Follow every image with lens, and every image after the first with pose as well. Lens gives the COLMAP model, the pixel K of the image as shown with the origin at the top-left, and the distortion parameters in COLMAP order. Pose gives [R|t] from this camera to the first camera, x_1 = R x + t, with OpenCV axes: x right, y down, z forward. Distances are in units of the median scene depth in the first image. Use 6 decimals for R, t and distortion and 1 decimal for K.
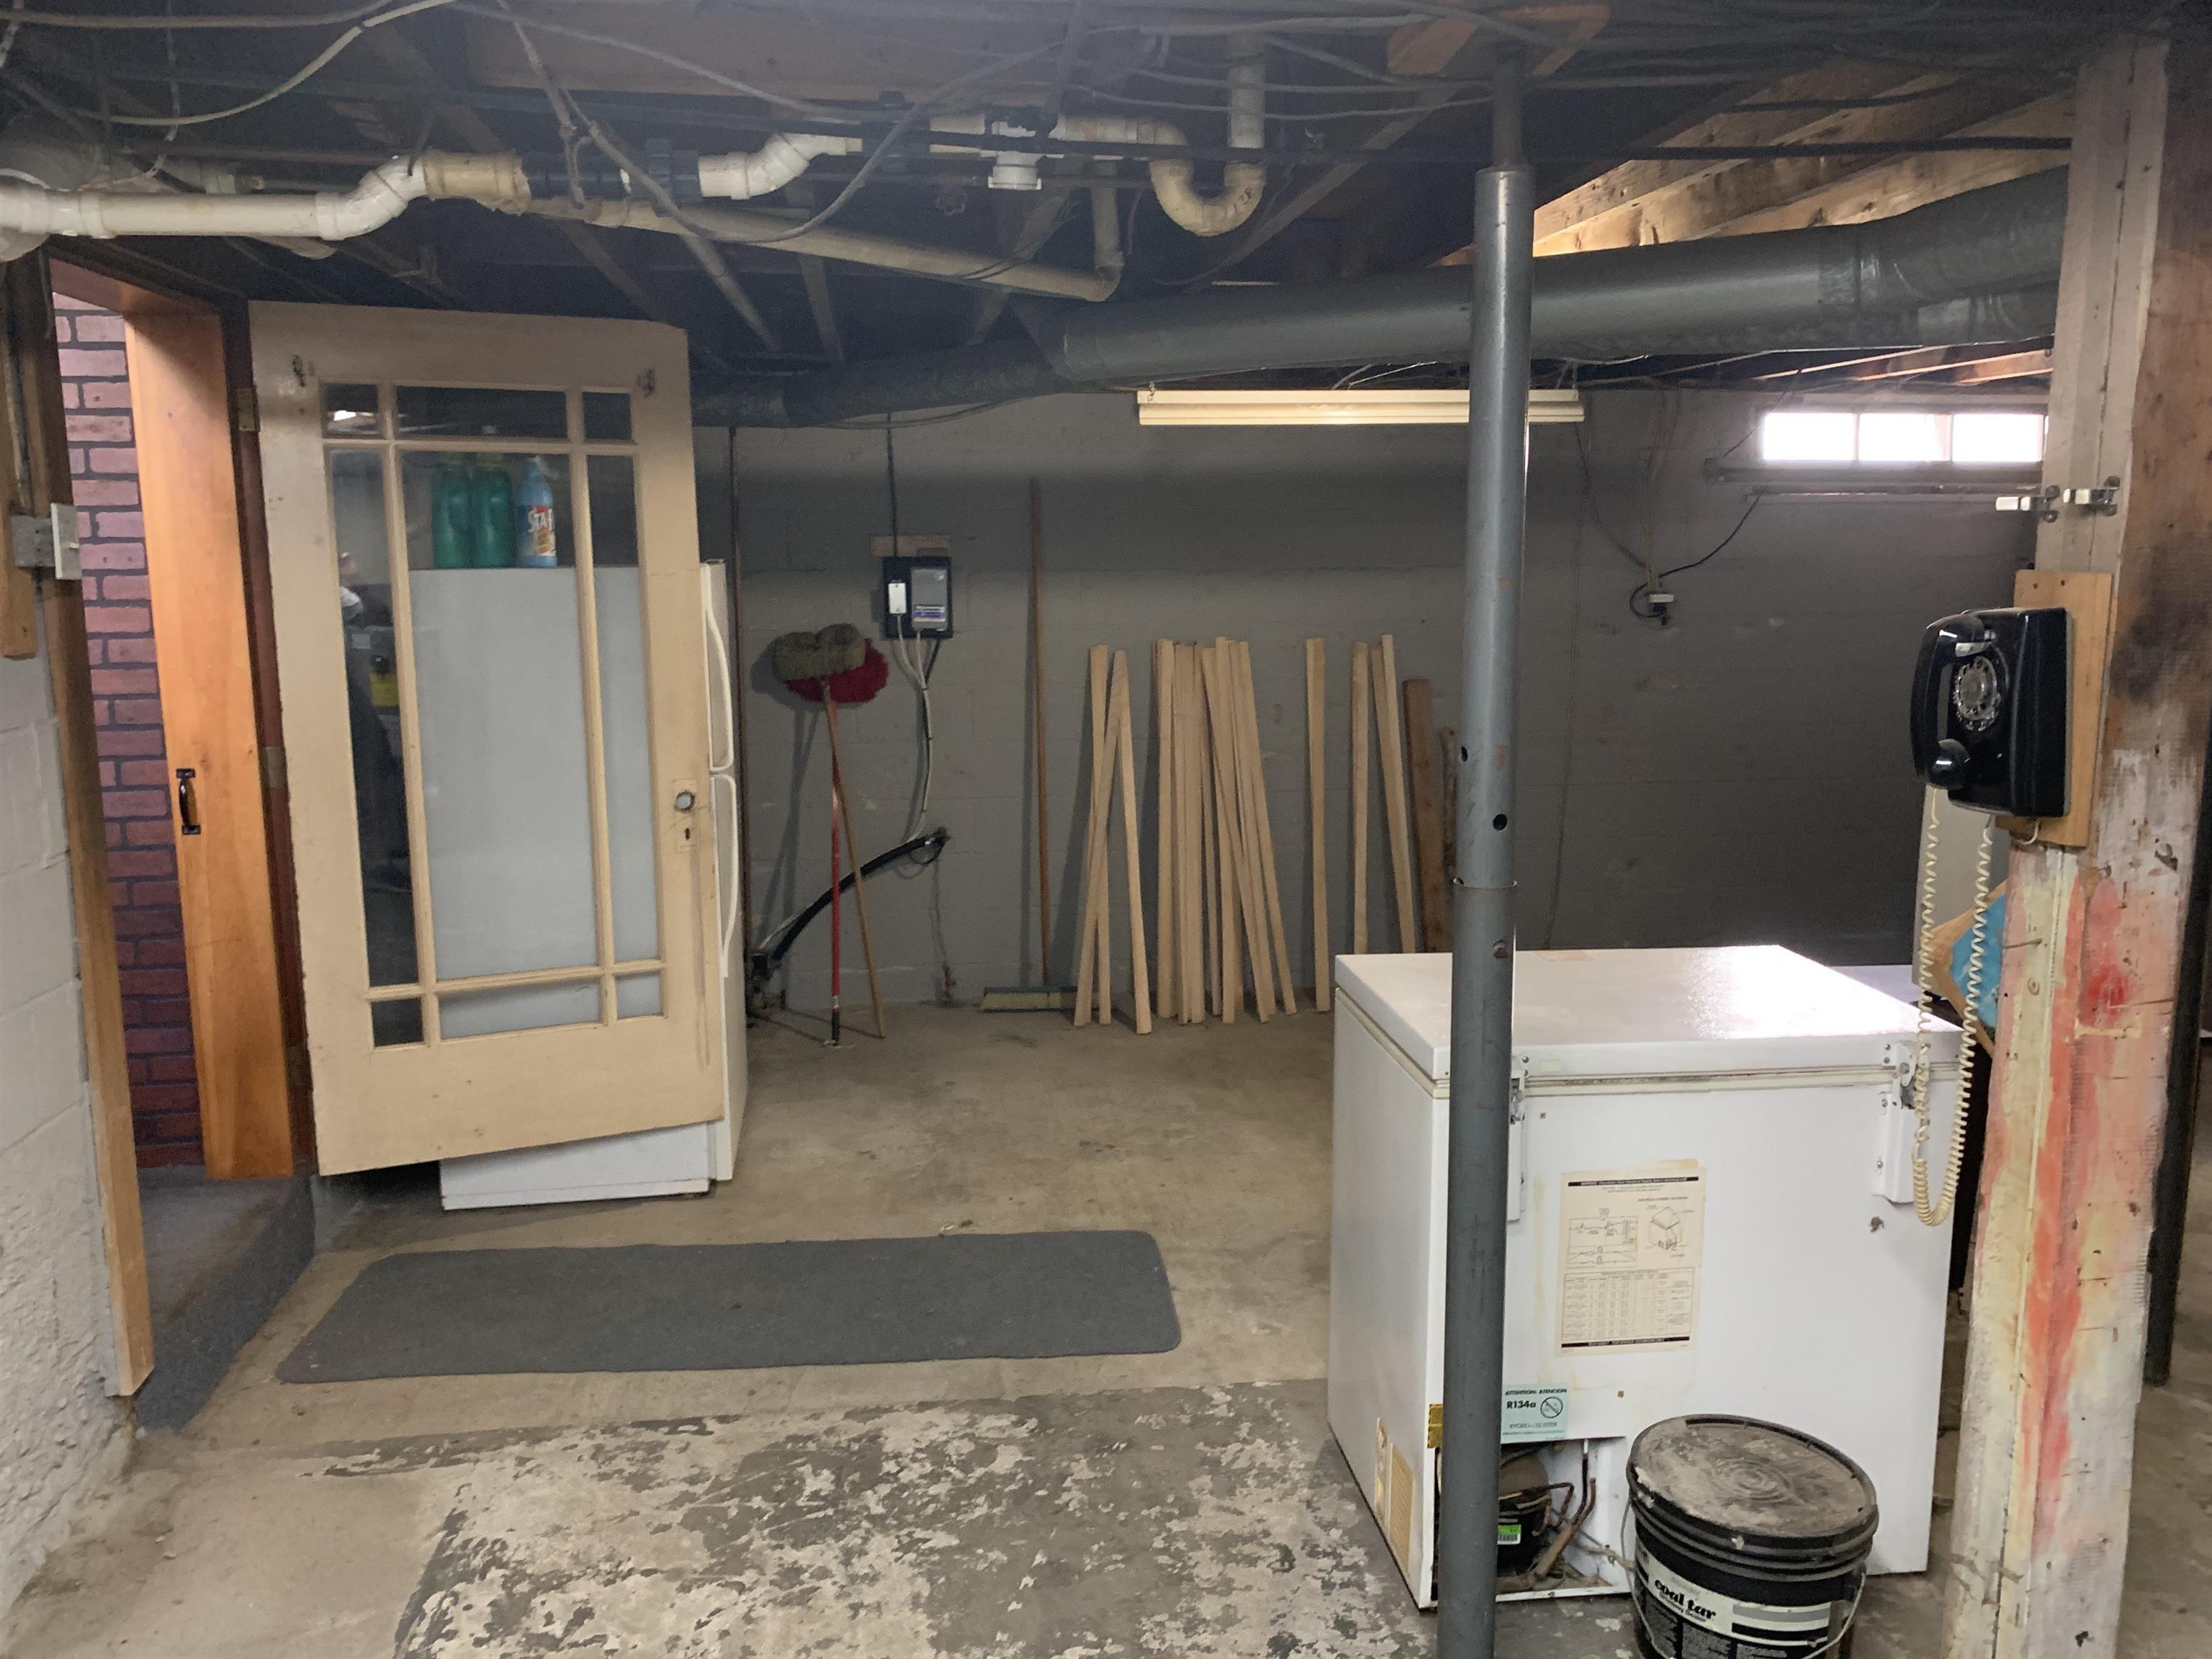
lens RADIAL K [[1683.7, 0, 1106.4], [0, 1683.7, 828.8], [0, 0, 1]] dist [0.021776, -0.033204]
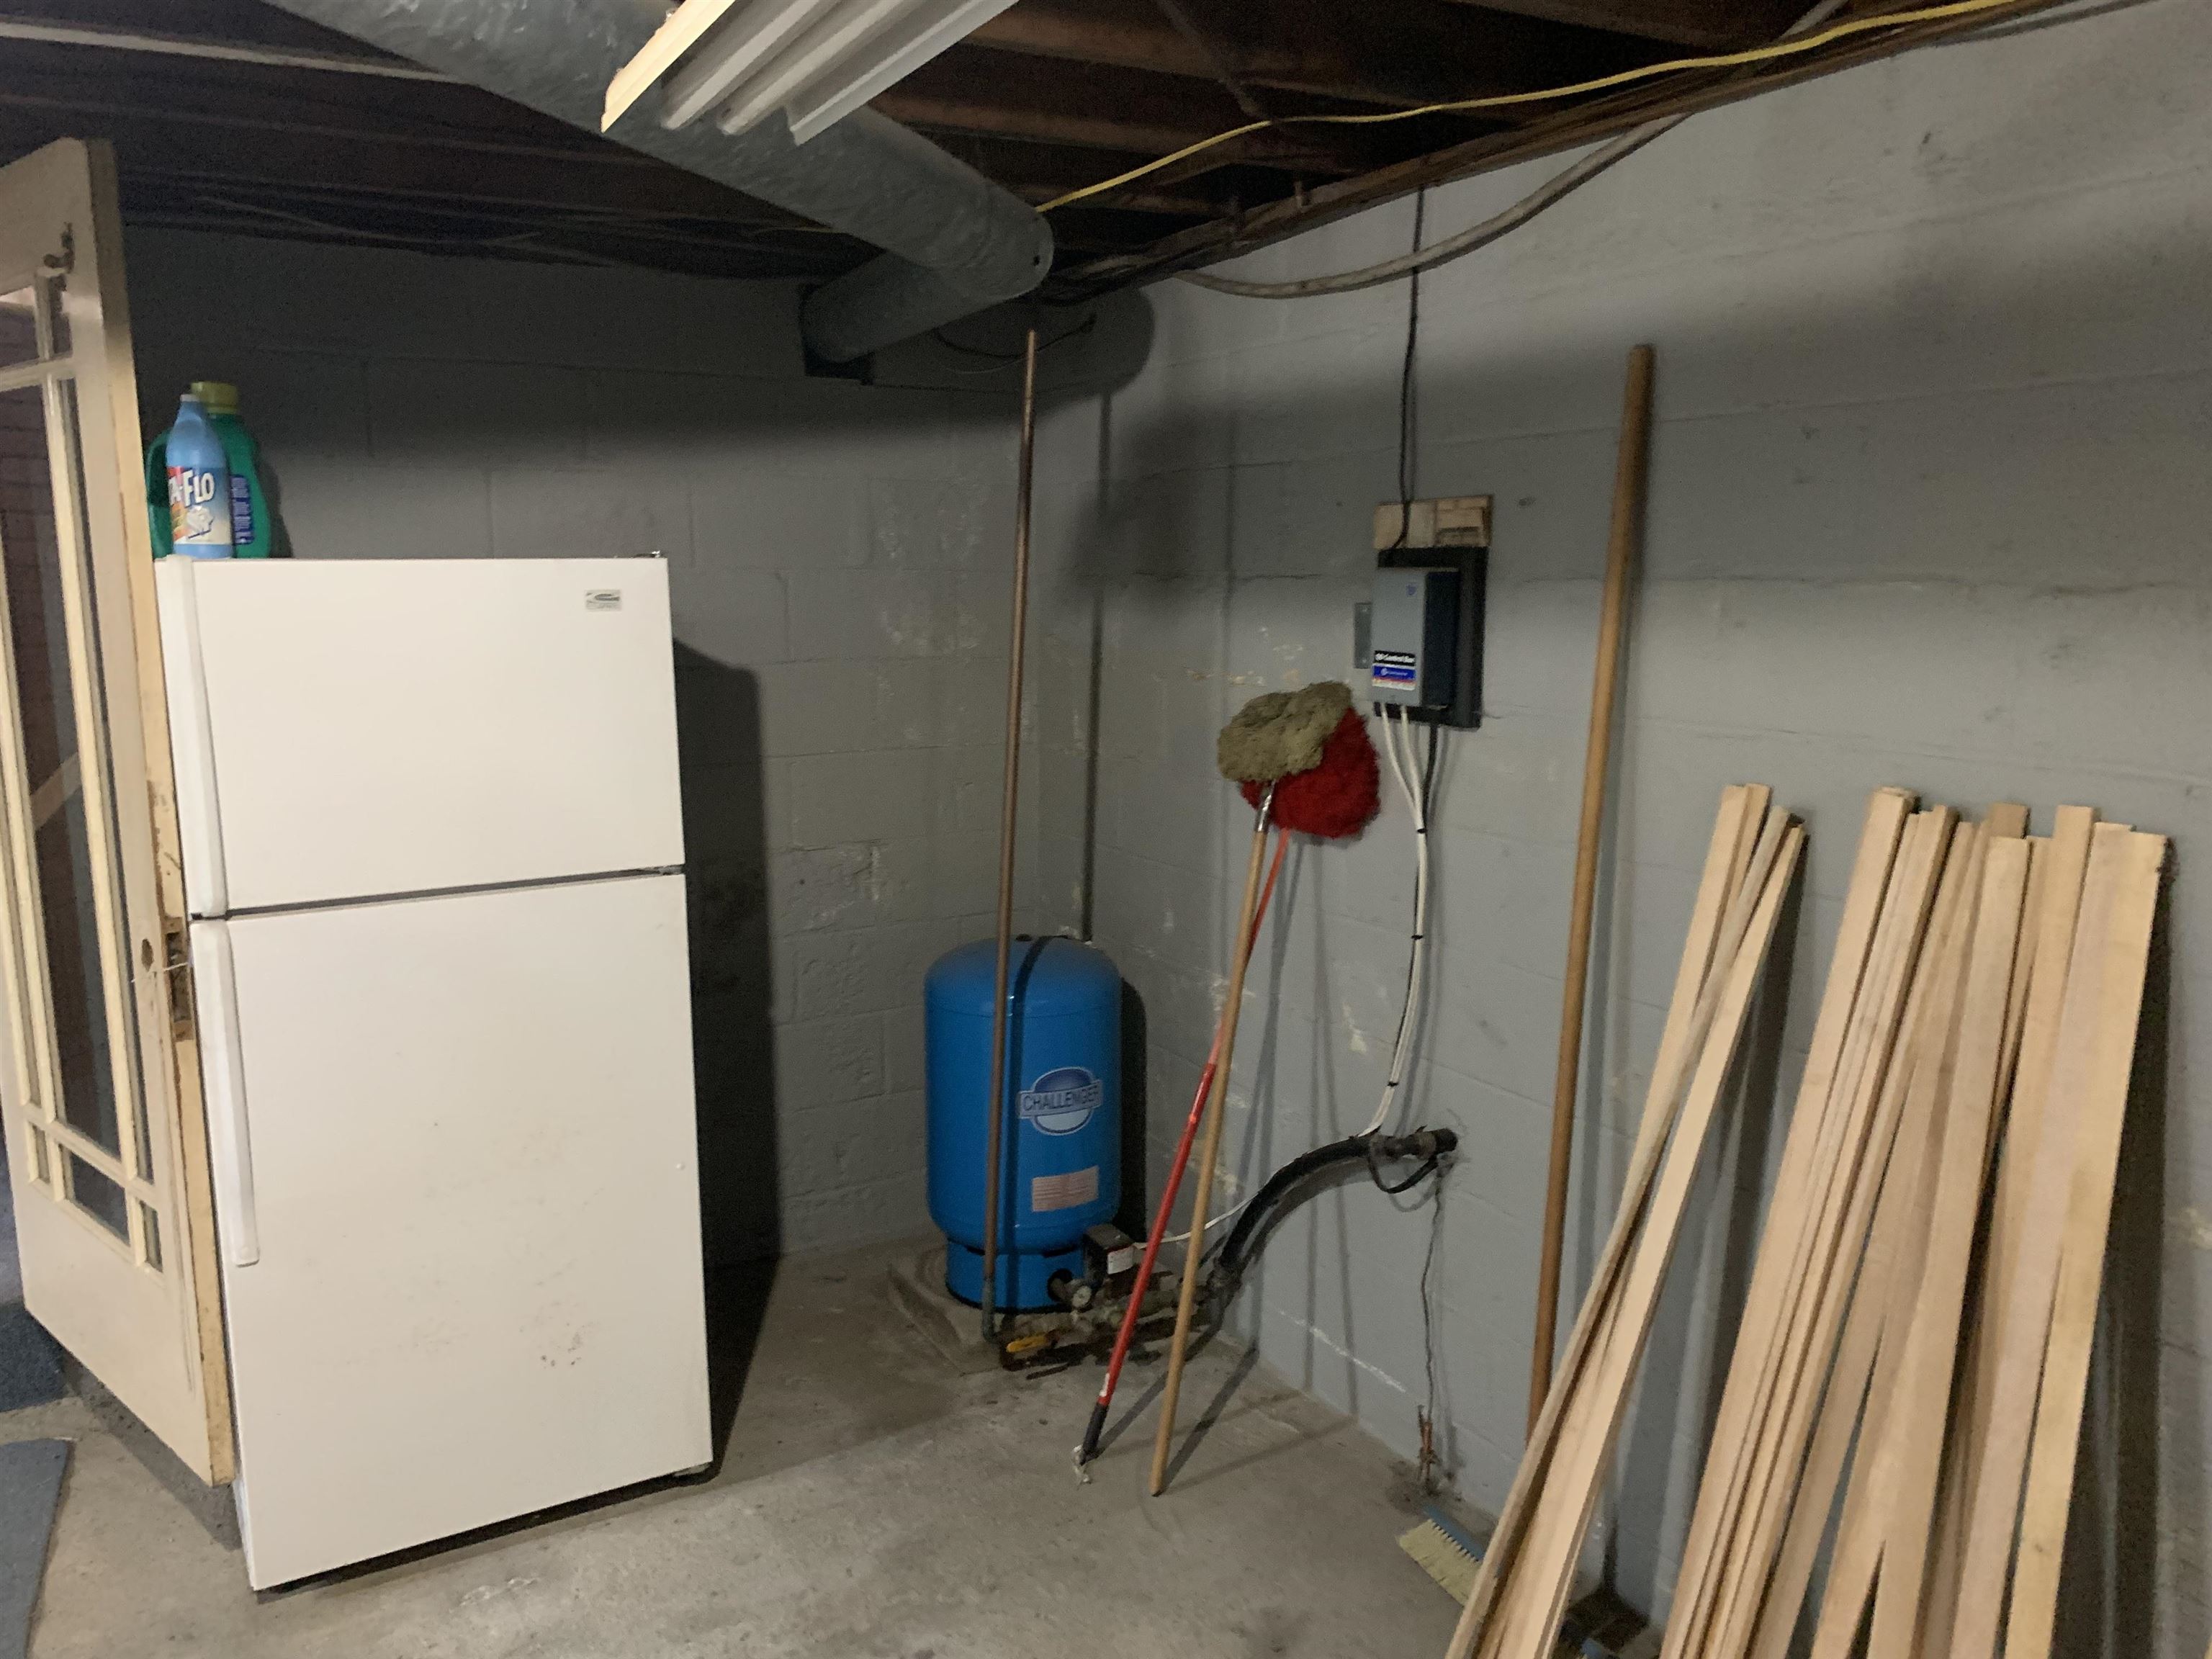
lens RADIAL K [[1683.7, 0, 1101.6], [0, 1683.7, 832.0], [0, 0, 1]] dist [0.021776, -0.033204]
pose [[0.373596, 0.150087, -0.915368, 0.291129], [-0.141407, 0.984504, 0.103710, -0.120003], [0.916750, 0.090694, 0.389031, 0.744763]]
